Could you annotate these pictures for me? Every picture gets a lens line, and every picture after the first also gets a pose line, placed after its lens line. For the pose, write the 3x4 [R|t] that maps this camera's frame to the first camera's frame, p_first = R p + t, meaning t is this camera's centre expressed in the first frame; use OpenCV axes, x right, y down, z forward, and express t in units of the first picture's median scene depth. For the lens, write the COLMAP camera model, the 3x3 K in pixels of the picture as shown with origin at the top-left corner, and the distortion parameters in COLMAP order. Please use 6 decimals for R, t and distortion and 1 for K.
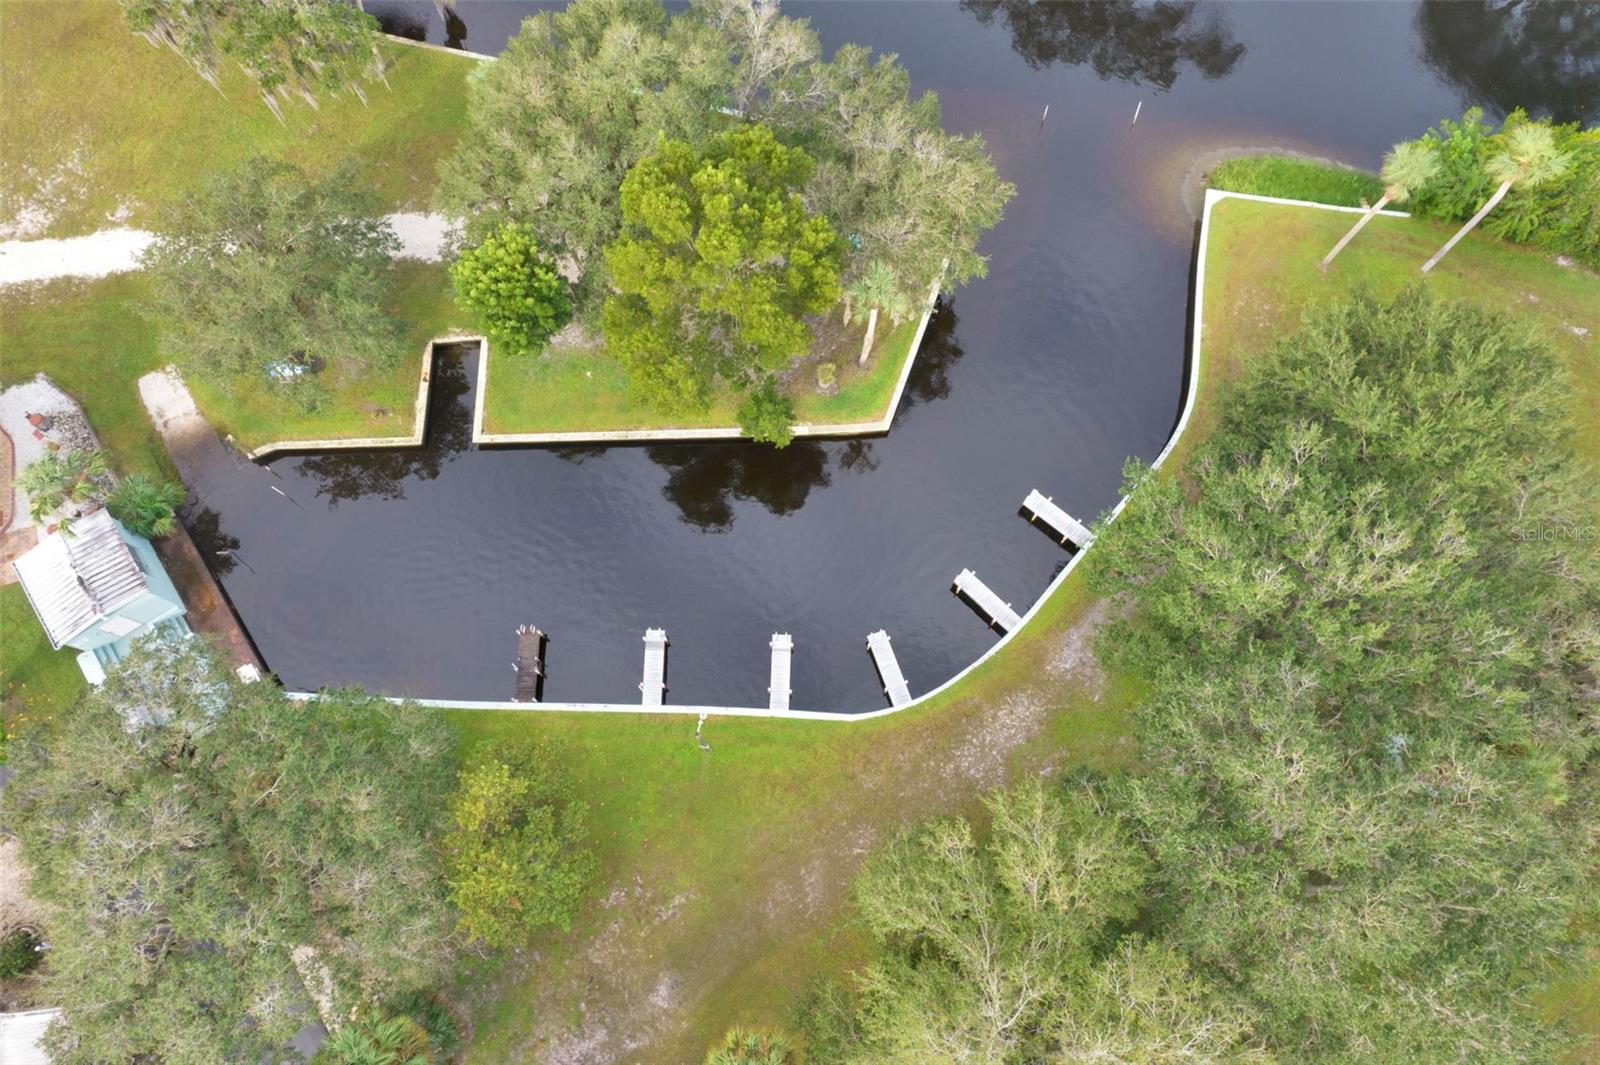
lens RADIAL K [[1018.6, 0, 801.2], [0, 1018.6, 540.1], [0, 0, 1]] dist [-0.082965, 0.075253]
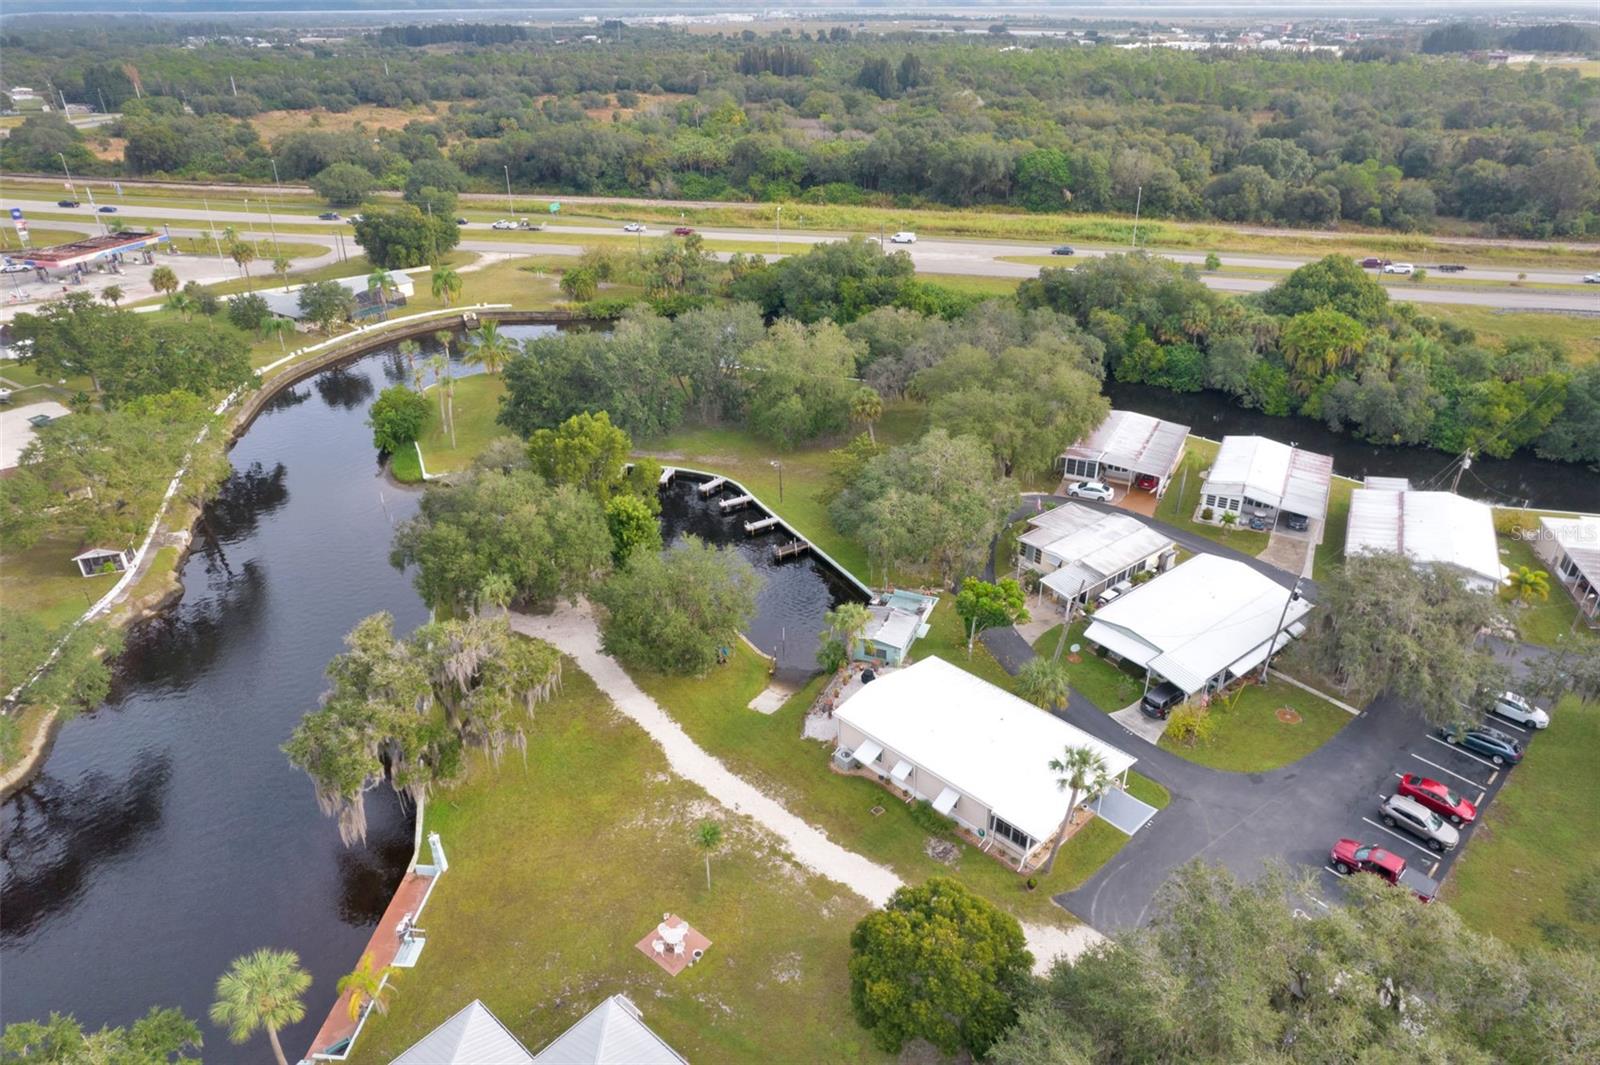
lens RADIAL K [[1018.6, 0, 801.2], [0, 1018.6, 540.1], [0, 0, 1]] dist [-0.082965, 0.075253]
pose [[-0.521631, -0.395937, 0.755734, -1.820961], [0.811715, 0.042445, 0.582509, -1.056501], [-0.262714, 0.917296, 0.299248, 0.353565]]
